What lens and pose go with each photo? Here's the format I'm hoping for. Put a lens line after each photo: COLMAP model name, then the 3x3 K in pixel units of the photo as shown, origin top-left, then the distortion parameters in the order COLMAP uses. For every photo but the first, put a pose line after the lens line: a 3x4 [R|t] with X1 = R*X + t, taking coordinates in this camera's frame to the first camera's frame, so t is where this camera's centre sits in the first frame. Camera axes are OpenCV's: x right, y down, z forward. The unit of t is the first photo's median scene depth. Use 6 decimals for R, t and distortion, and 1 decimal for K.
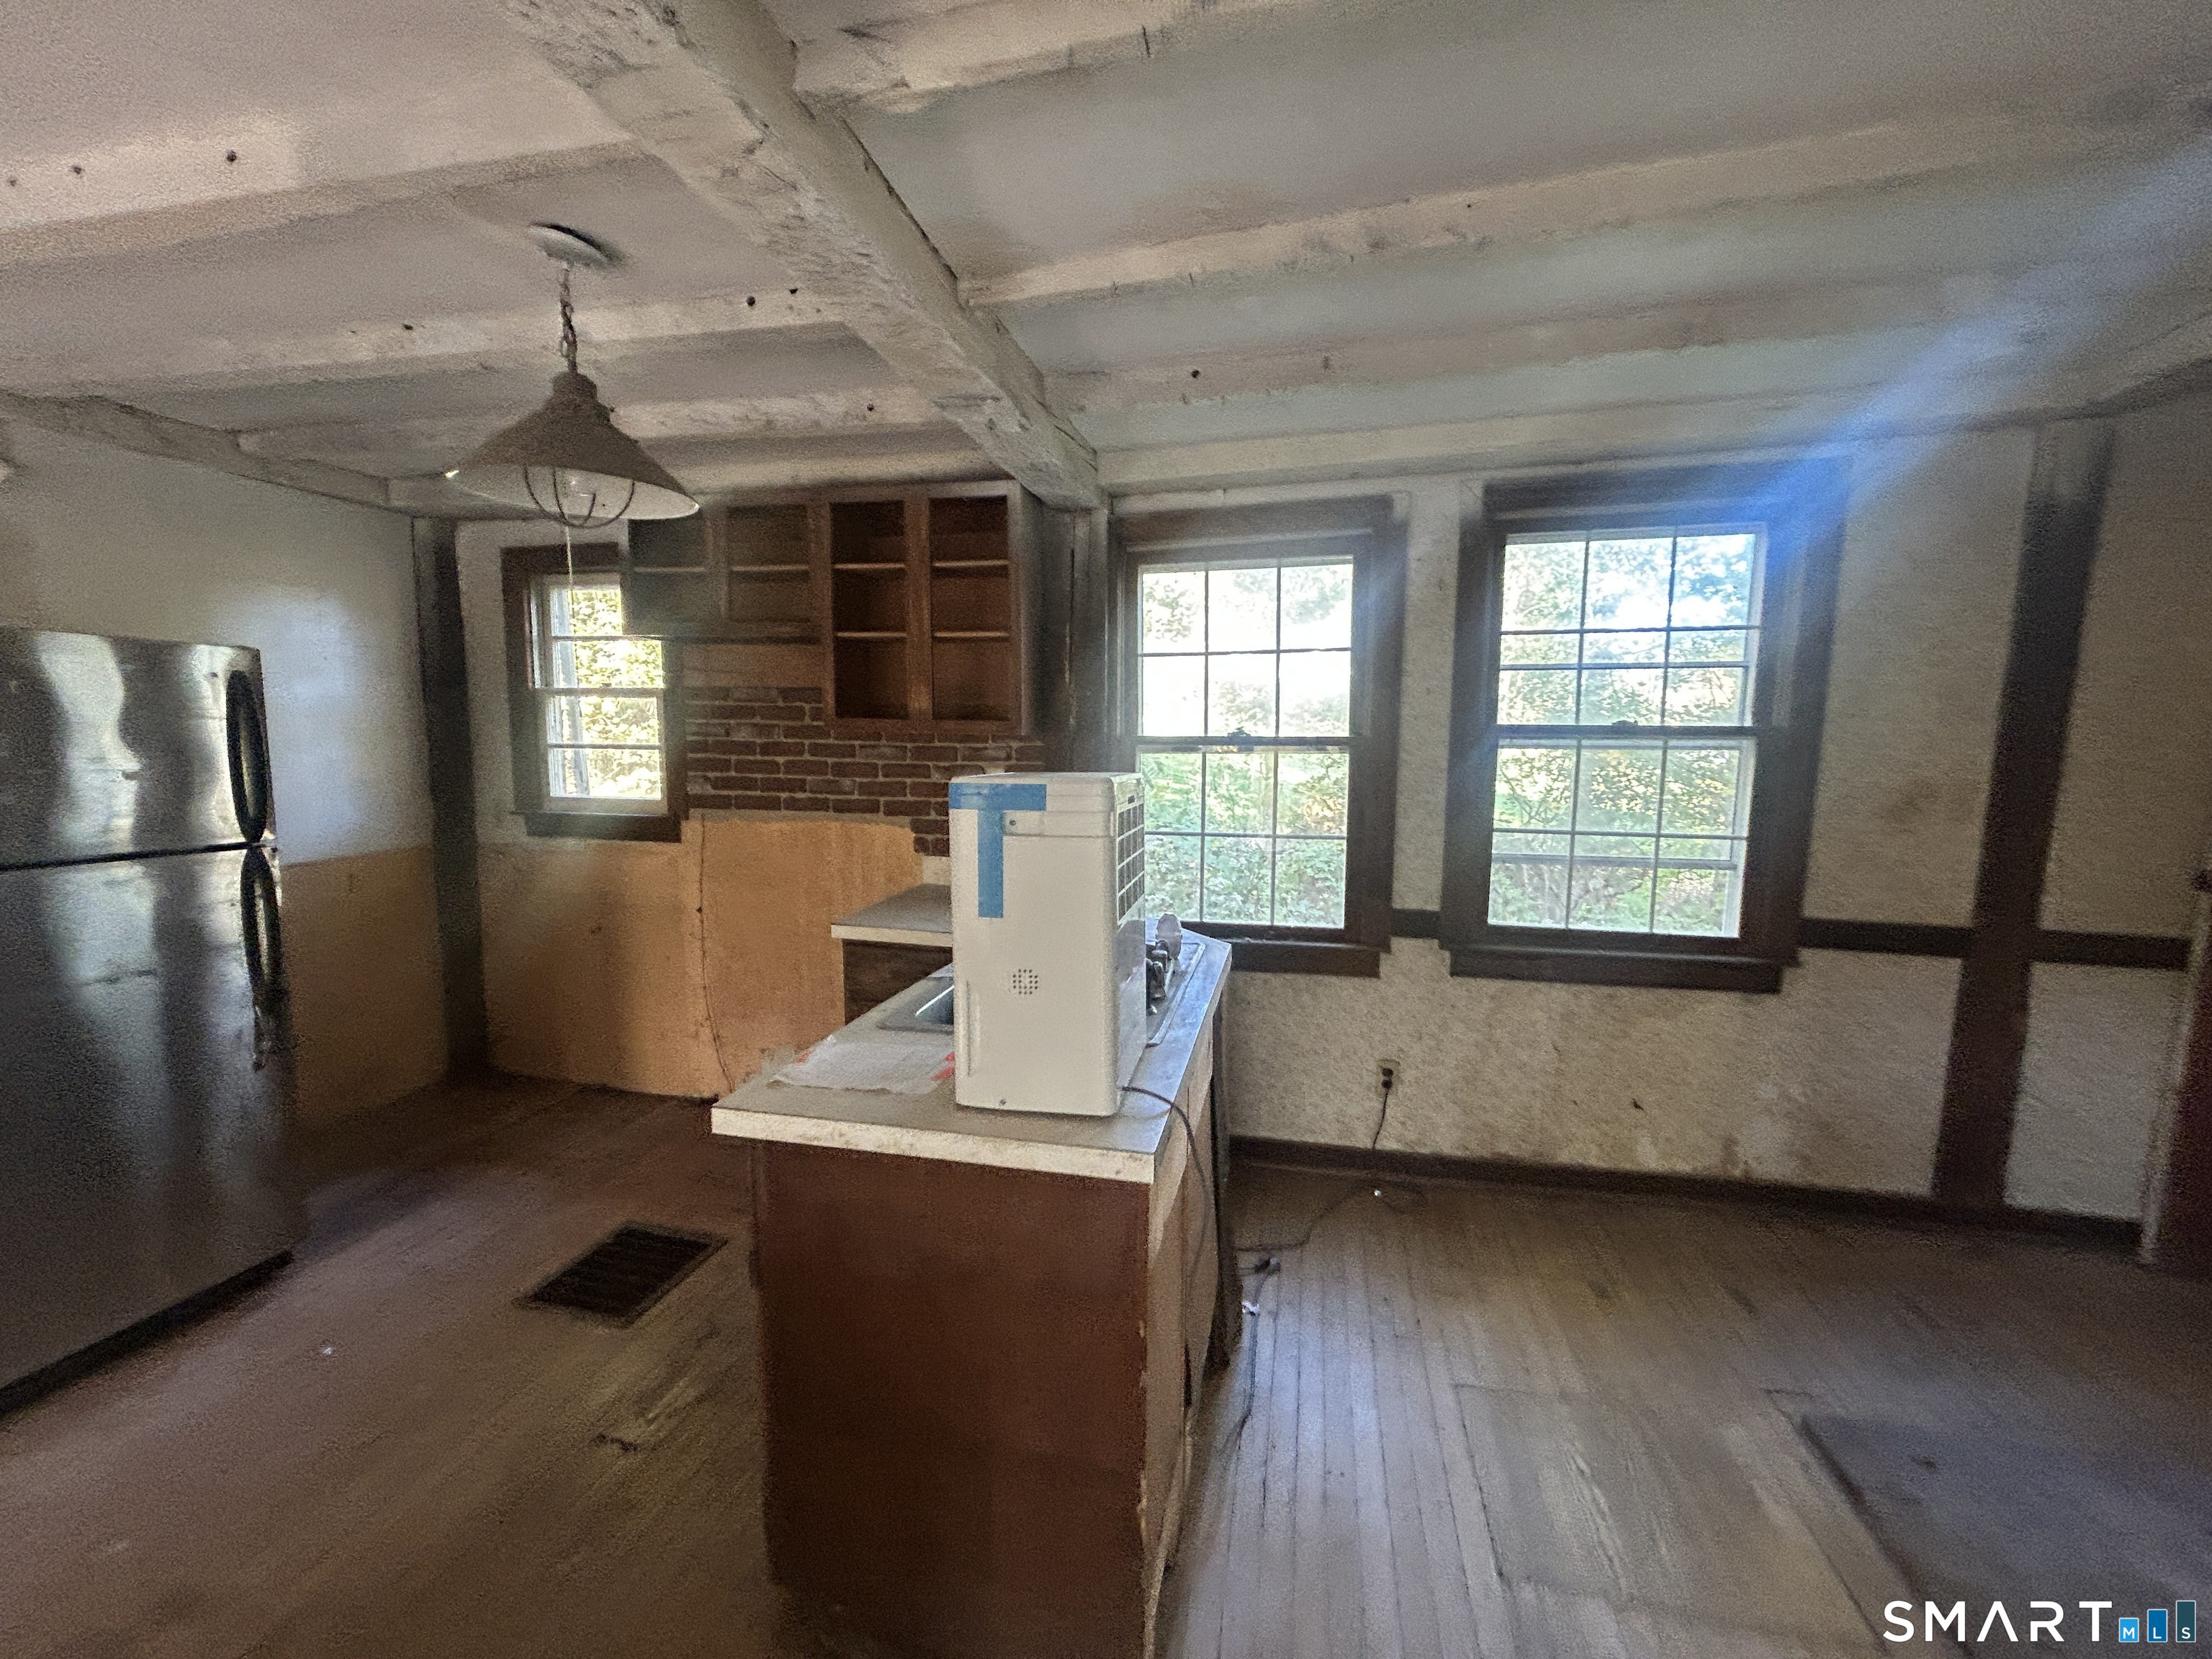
lens RADIAL K [[884.3, 0, 1099.3], [0, 884.3, 823.7], [0, 0, 1]] dist [-0.004625, 0.001419]
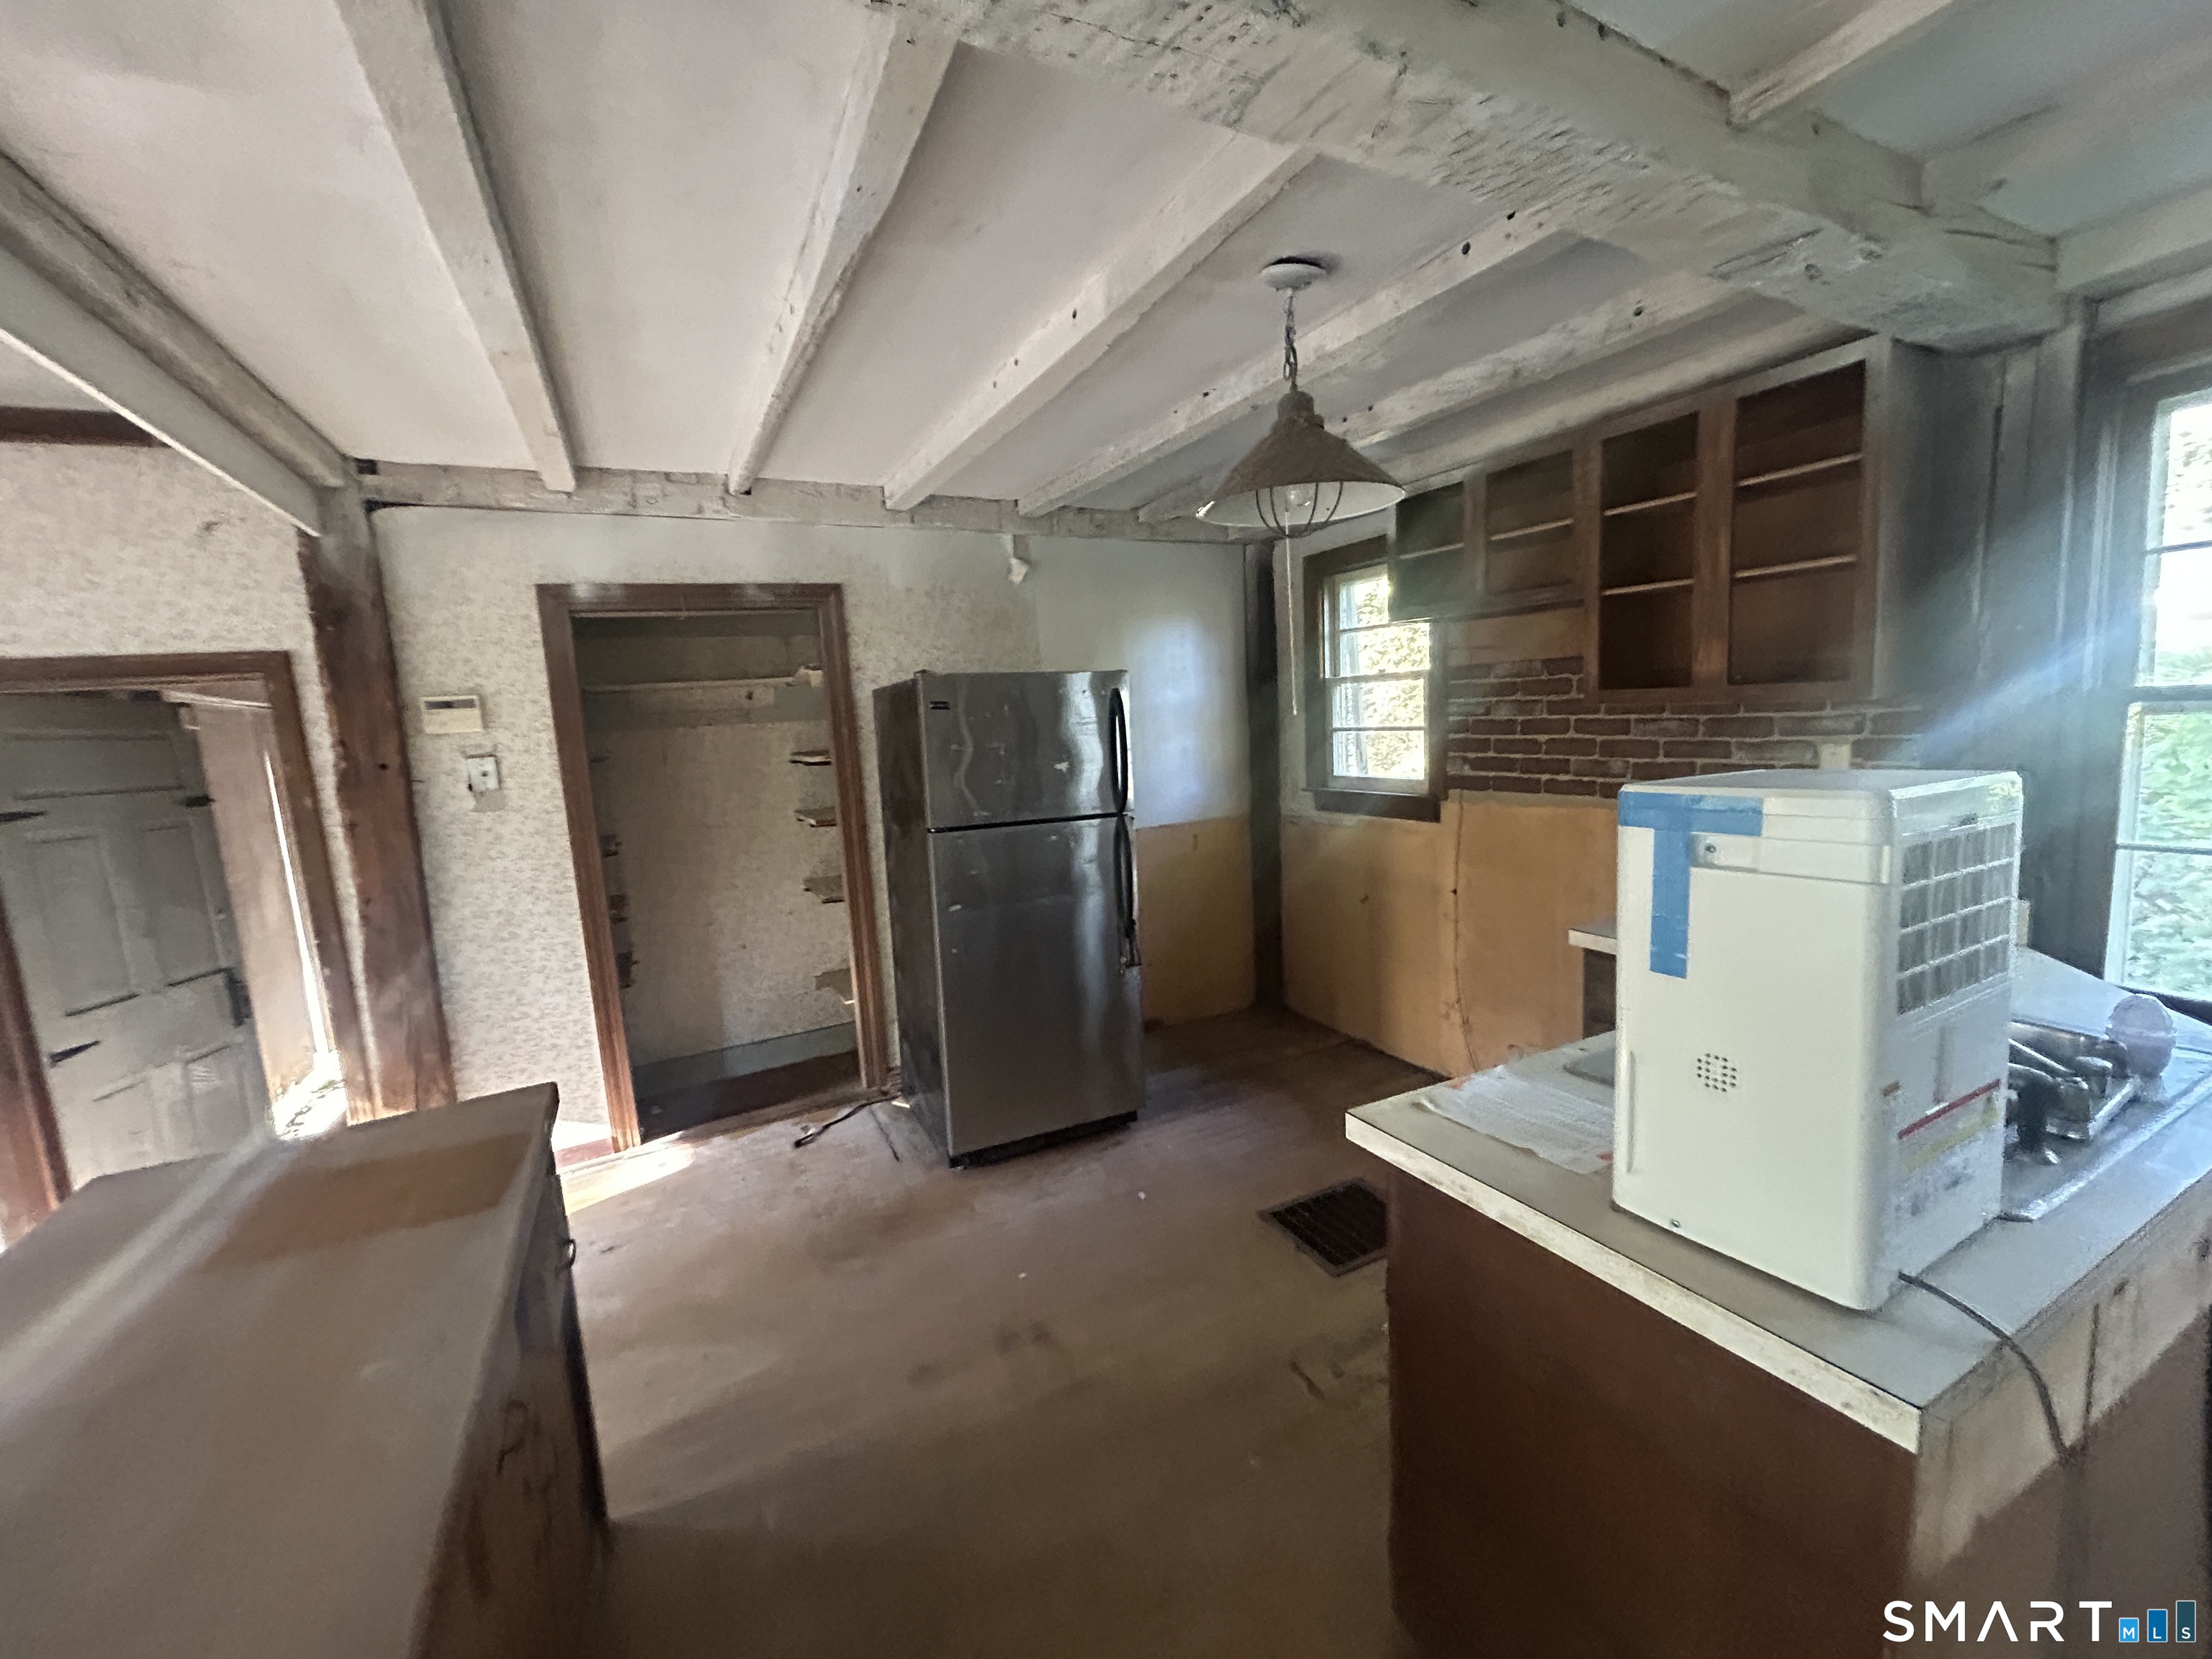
lens RADIAL K [[884.3, 0, 1100.1], [0, 884.3, 826.3], [0, 0, 1]] dist [-0.004625, 0.001419]
pose [[0.645313, 0.052186, -0.762133, 0.062530], [-0.022963, 0.998538, 0.048931, -0.021368], [0.763573, -0.014075, 0.645568, 0.079003]]
